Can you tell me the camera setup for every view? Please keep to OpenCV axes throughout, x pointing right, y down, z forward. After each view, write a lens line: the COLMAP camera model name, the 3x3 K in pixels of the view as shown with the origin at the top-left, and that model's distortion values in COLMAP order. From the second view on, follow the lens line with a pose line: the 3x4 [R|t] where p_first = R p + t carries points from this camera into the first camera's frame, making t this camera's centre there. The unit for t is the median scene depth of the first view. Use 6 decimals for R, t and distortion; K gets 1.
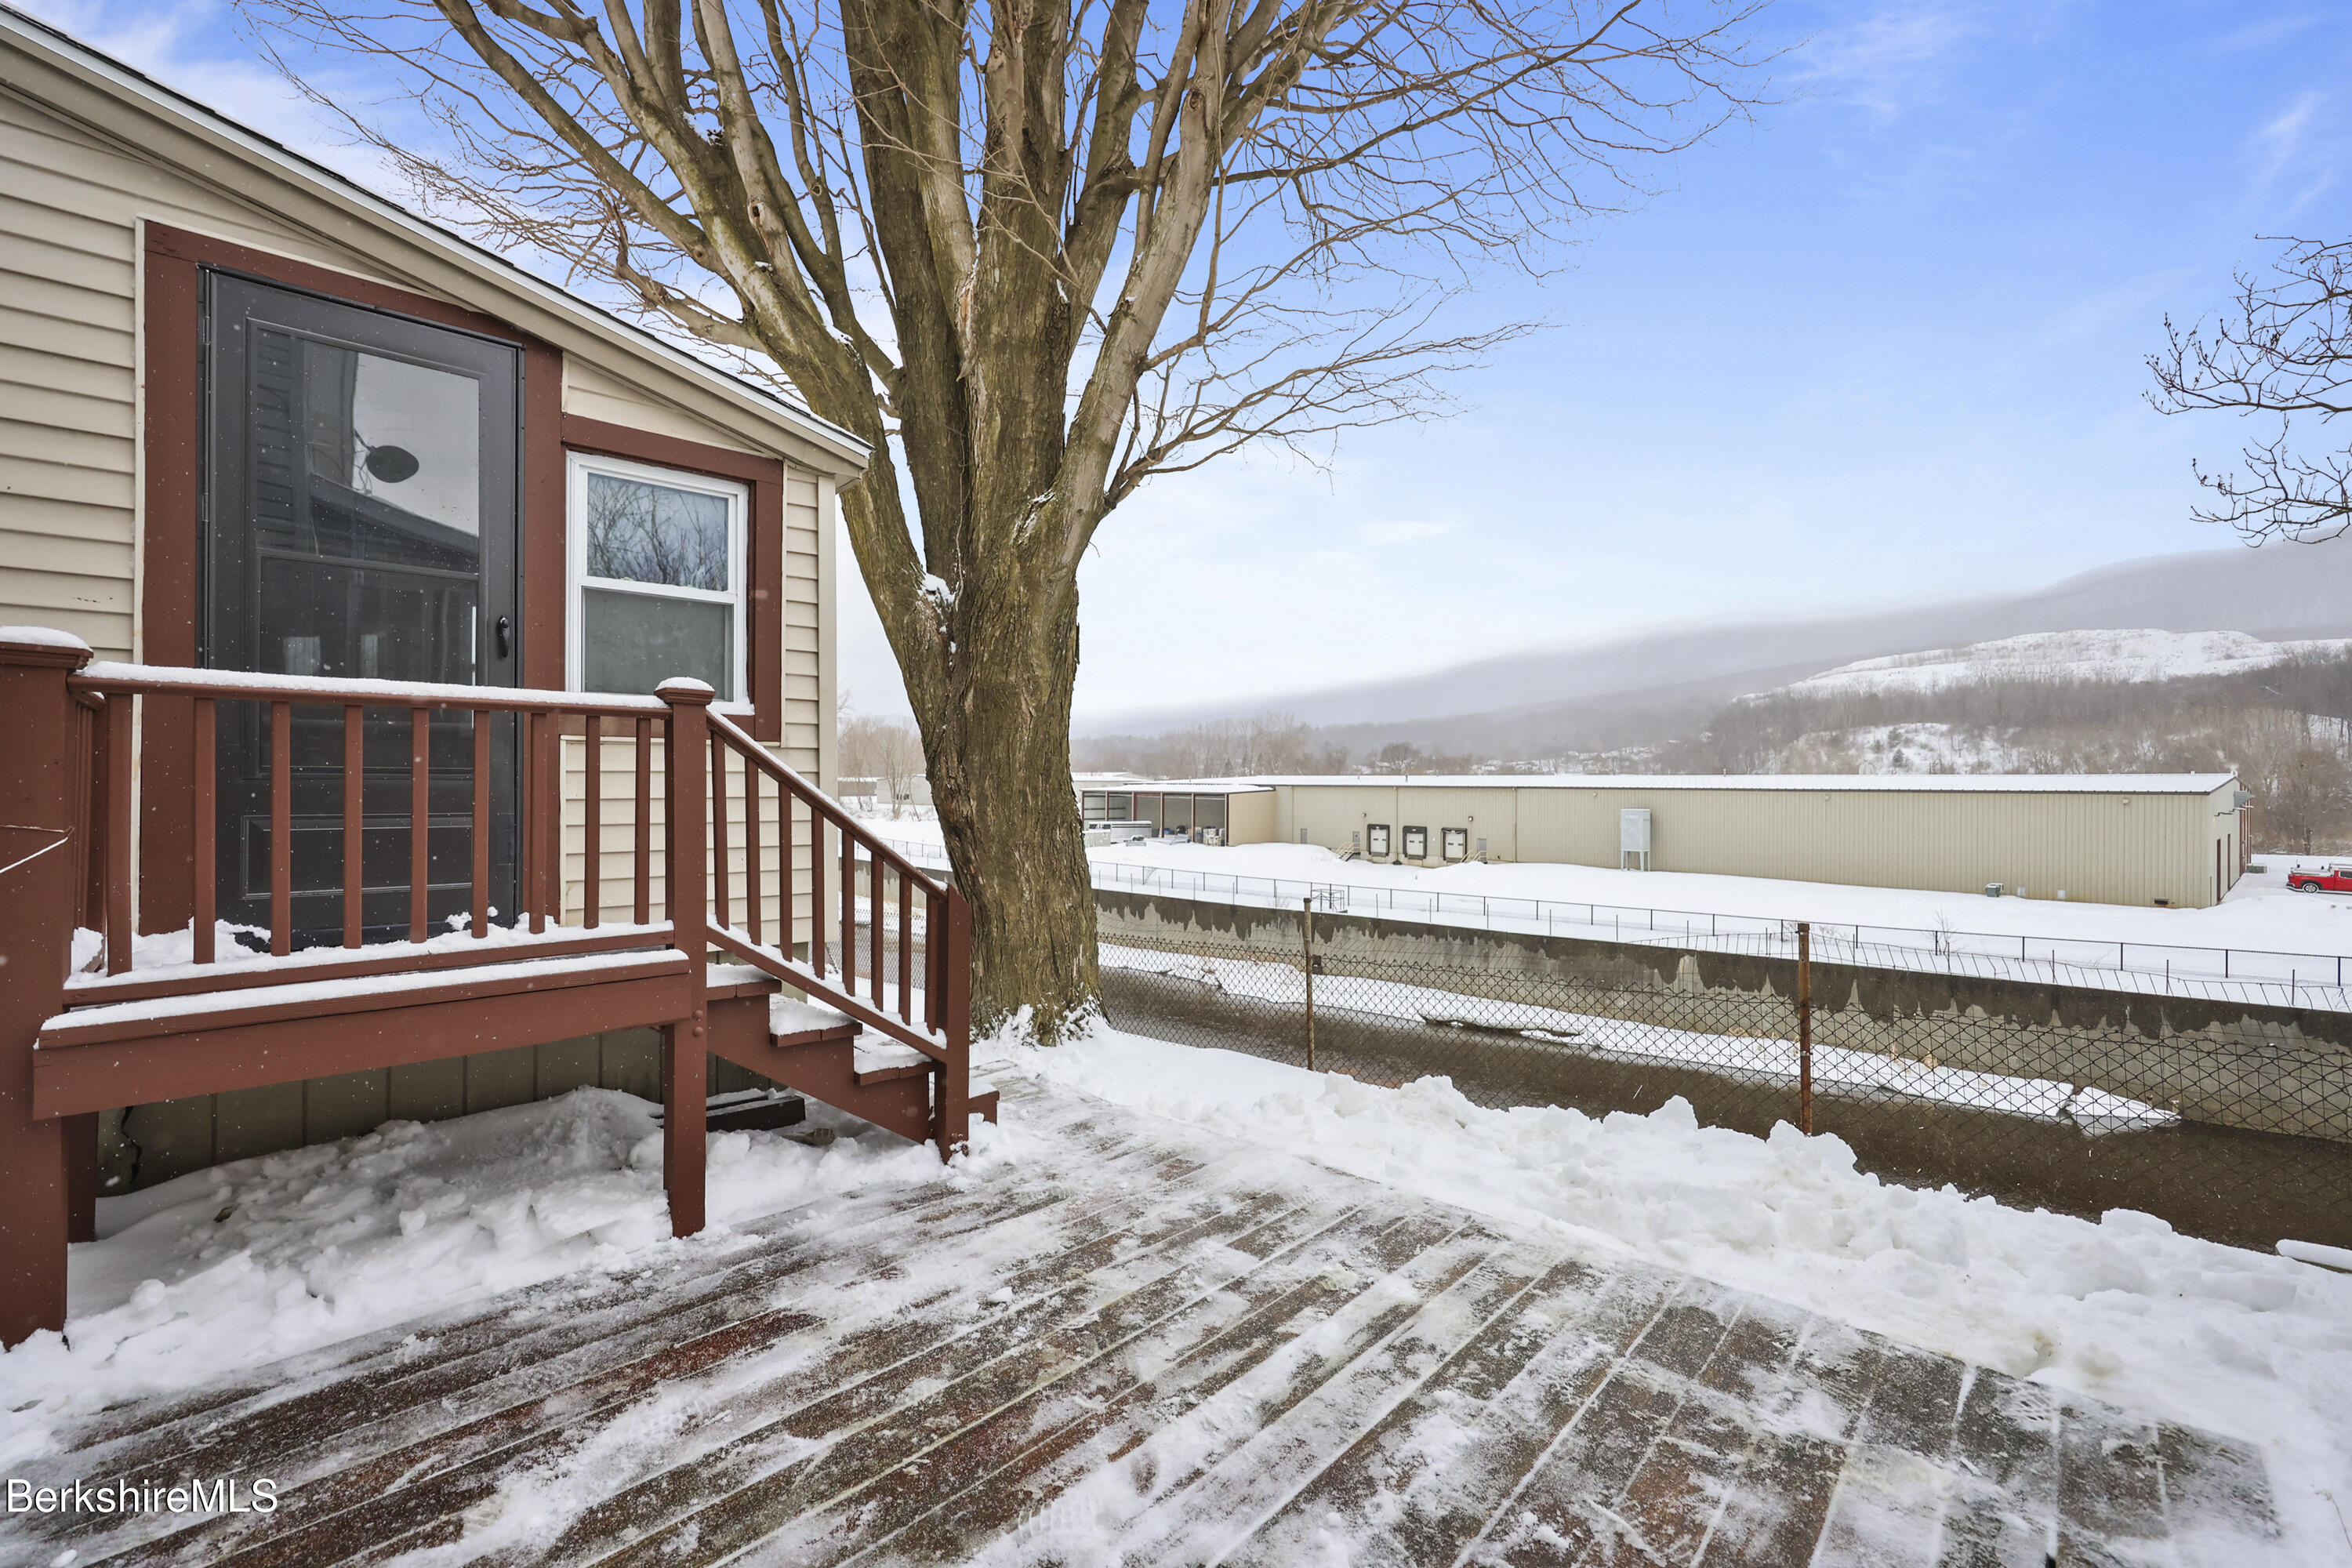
lens RADIAL K [[954.9, 0, 1180.1], [0, 954.9, 780.0], [0, 0, 1]] dist [0.003656, 0.000353]
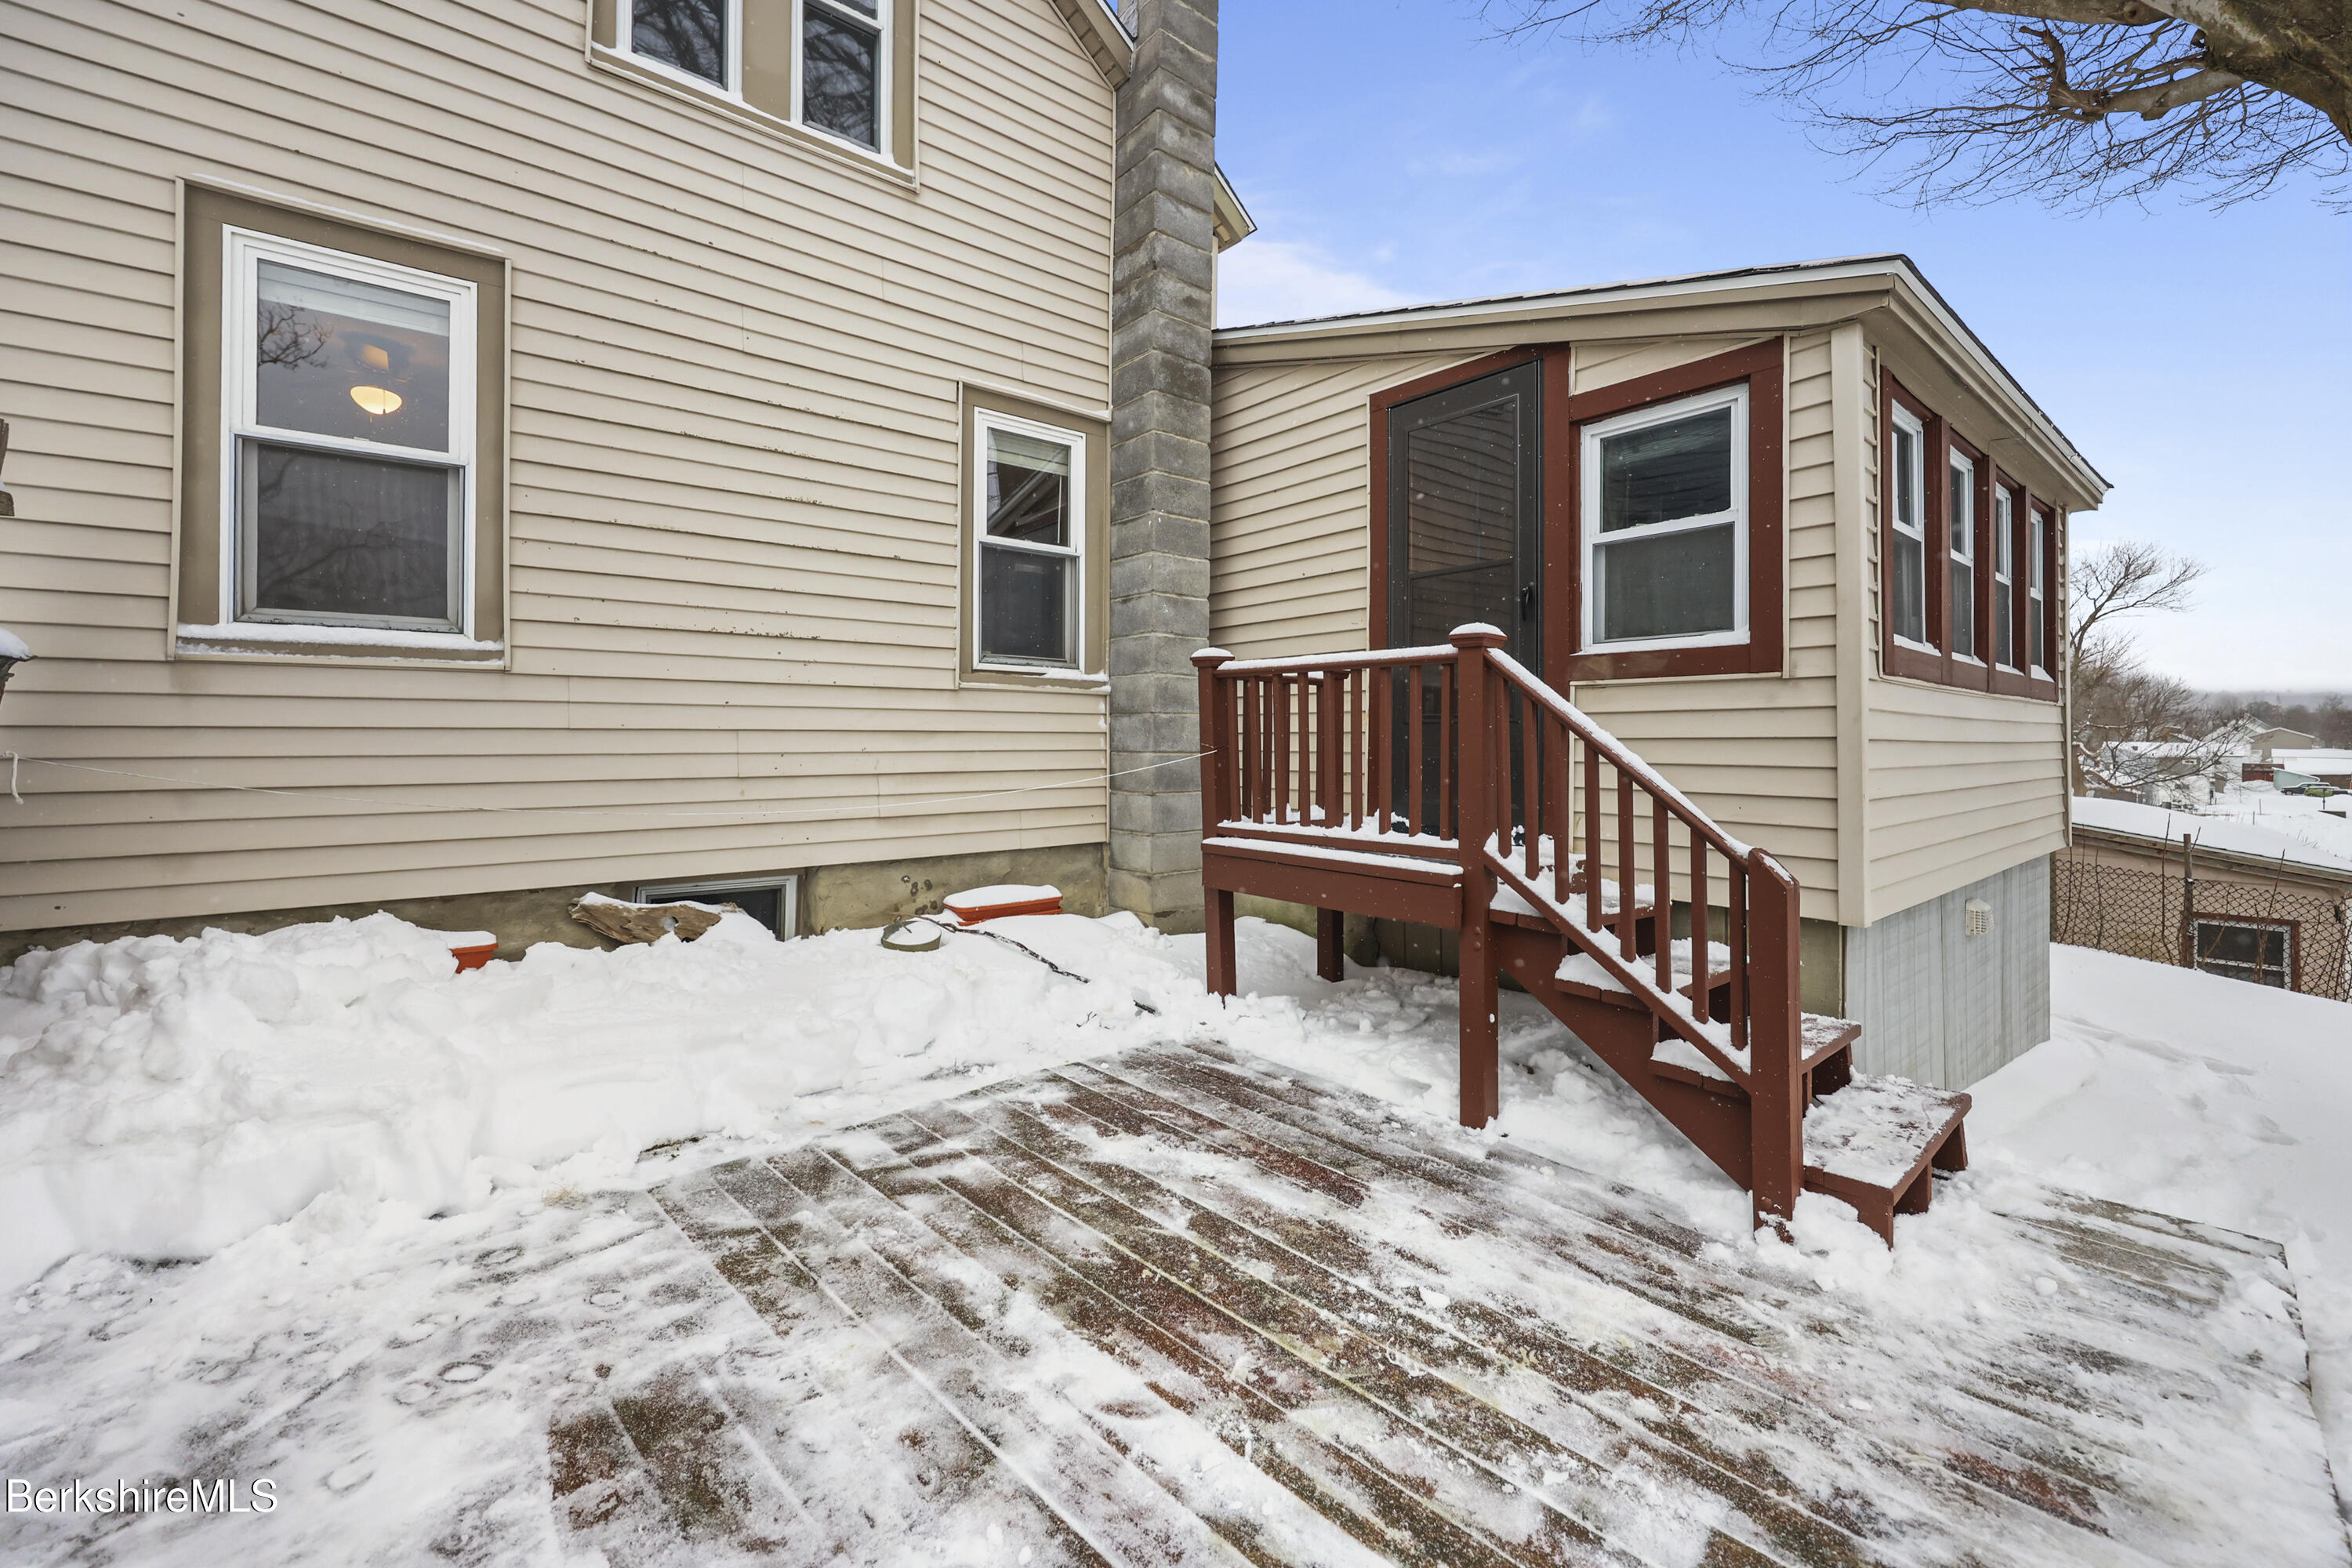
lens RADIAL K [[990.1, 0, 1216.8], [0, 990.1, 740.0], [0, 0, 1]] dist [-0.001489, -0.000010]
pose [[-0.028650, -0.005868, -0.999572, 0.735243], [-0.000709, 0.999983, -0.005850, 0.039318], [0.999589, 0.000541, -0.028654, 0.849009]]
